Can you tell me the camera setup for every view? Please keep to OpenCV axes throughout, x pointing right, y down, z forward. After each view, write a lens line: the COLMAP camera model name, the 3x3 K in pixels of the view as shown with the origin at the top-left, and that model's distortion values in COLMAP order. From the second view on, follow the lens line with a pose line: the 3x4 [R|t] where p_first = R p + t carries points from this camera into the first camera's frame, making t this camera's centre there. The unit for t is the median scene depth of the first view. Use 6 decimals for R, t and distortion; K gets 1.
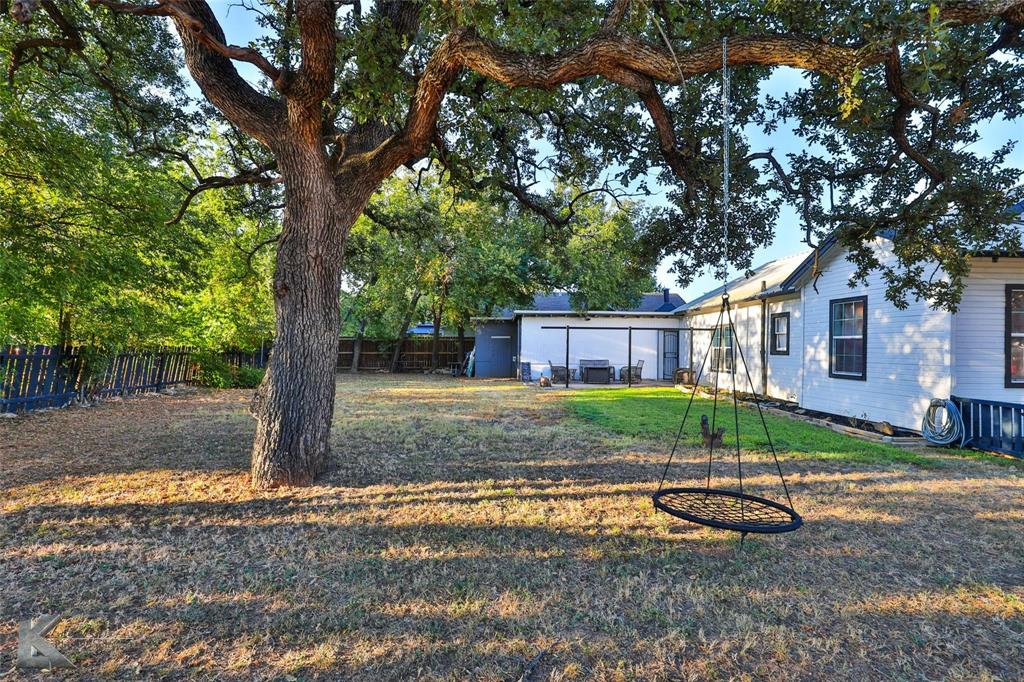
lens RADIAL K [[495.5, 0, 491.1], [0, 495.5, 343.6], [0, 0, 1]] dist [-0.003821, -0.000136]
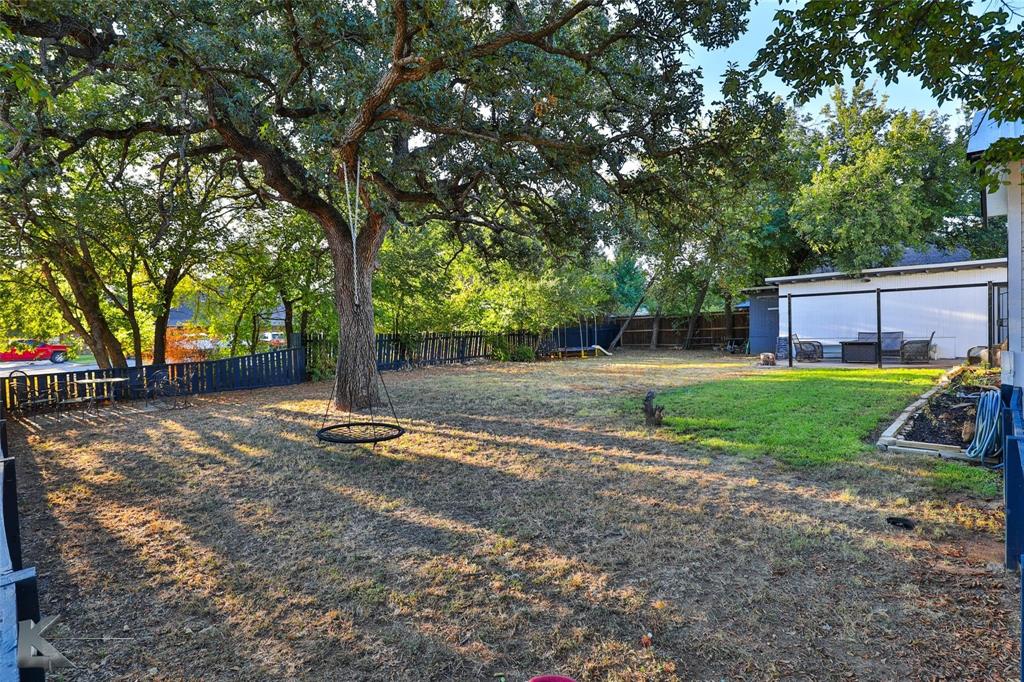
lens RADIAL K [[495.5, 0, 491.1], [0, 495.5, 343.6], [0, 0, 1]] dist [-0.003821, -0.000136]
pose [[0.687396, -0.009800, -0.726217, 0.379953], [0.043540, 0.998667, 0.027735, 0.003079], [0.724977, -0.050685, 0.686906, 0.040614]]
